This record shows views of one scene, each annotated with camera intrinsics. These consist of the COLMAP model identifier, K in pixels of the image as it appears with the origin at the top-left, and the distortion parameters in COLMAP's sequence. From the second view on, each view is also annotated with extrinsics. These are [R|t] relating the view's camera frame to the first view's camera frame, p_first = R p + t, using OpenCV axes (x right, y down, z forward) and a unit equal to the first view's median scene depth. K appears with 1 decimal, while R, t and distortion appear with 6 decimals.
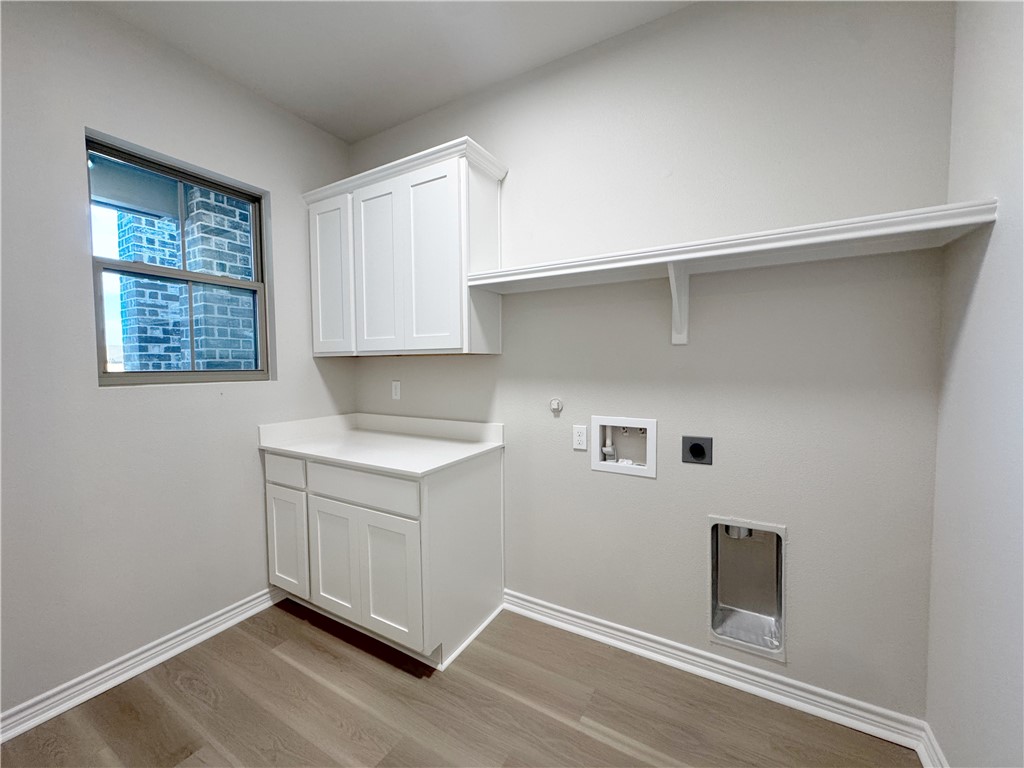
lens RADIAL K [[406.4, 0, 512.9], [0, 406.4, 383.8], [0, 0, 1]] dist [-0.002491, 0.000327]
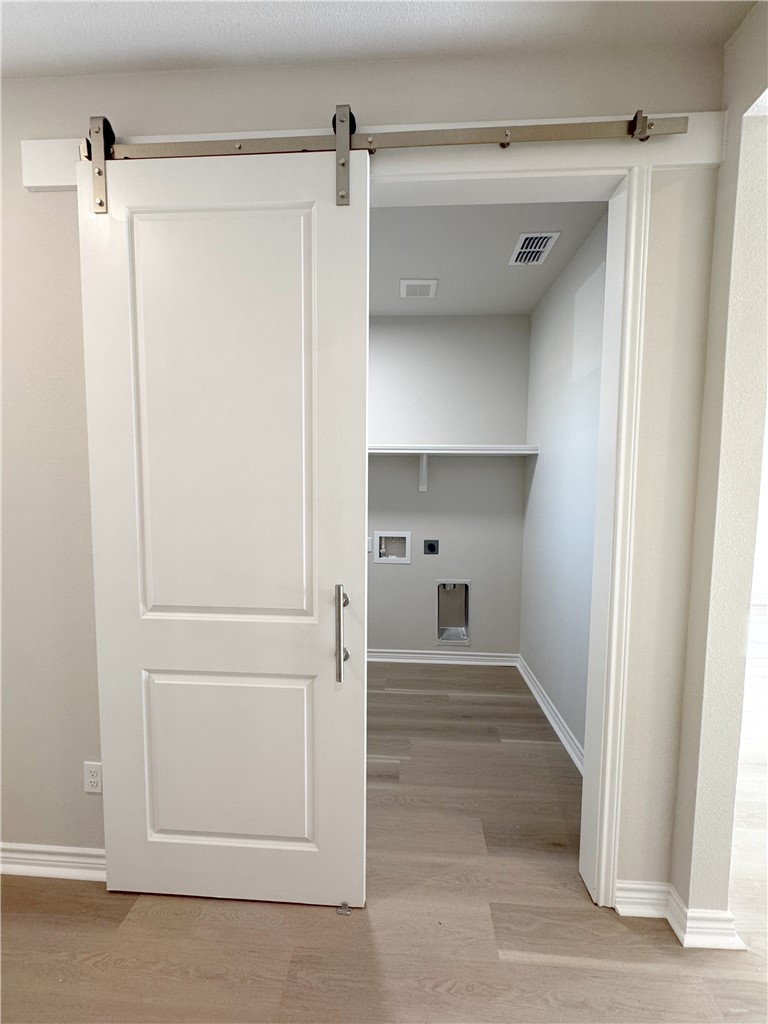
lens RADIAL K [[406.4, 0, 384.0], [0, 406.4, 511.4], [0, 0, 1]] dist [-0.002491, 0.000327]
pose [[0.889392, -0.010444, 0.457026, -0.570272], [0.003500, 0.999865, 0.016037, -0.033883], [-0.457132, -0.012664, 0.889309, -0.554700]]
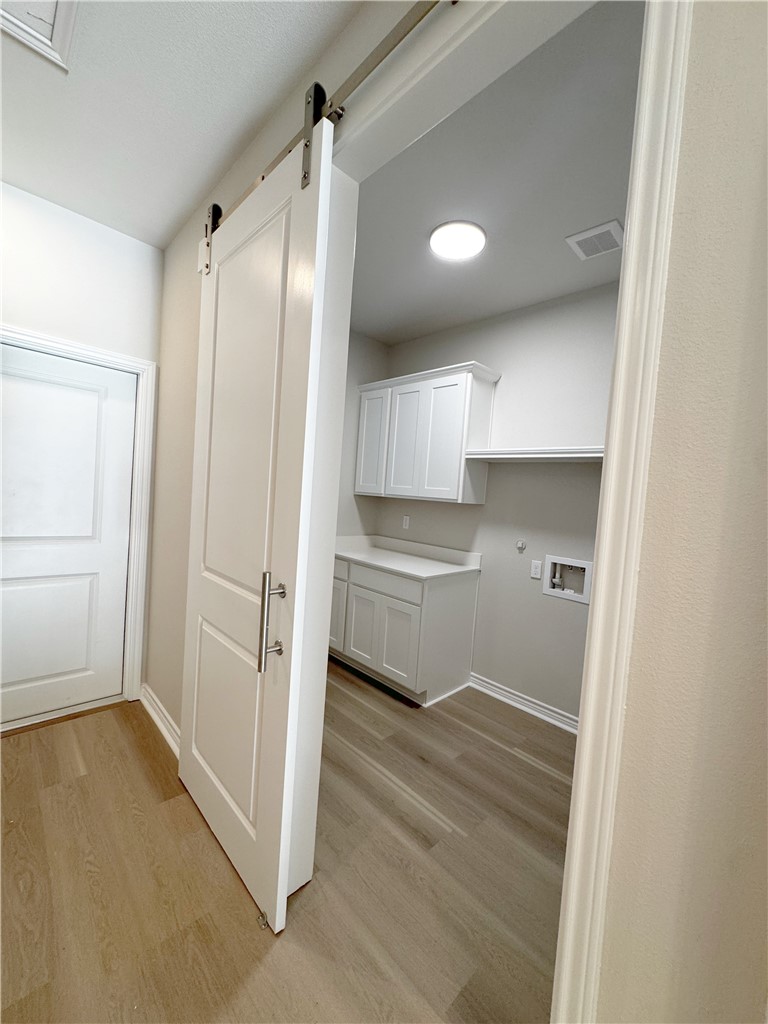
lens RADIAL K [[406.4, 0, 388.7], [0, 406.4, 513.0], [0, 0, 1]] dist [-0.002491, 0.000327]
pose [[0.961215, 0.089888, -0.260742, 0.025742], [-0.093287, 0.995639, -0.000665, -0.013532], [0.259545, 0.024963, 0.965408, -0.507654]]
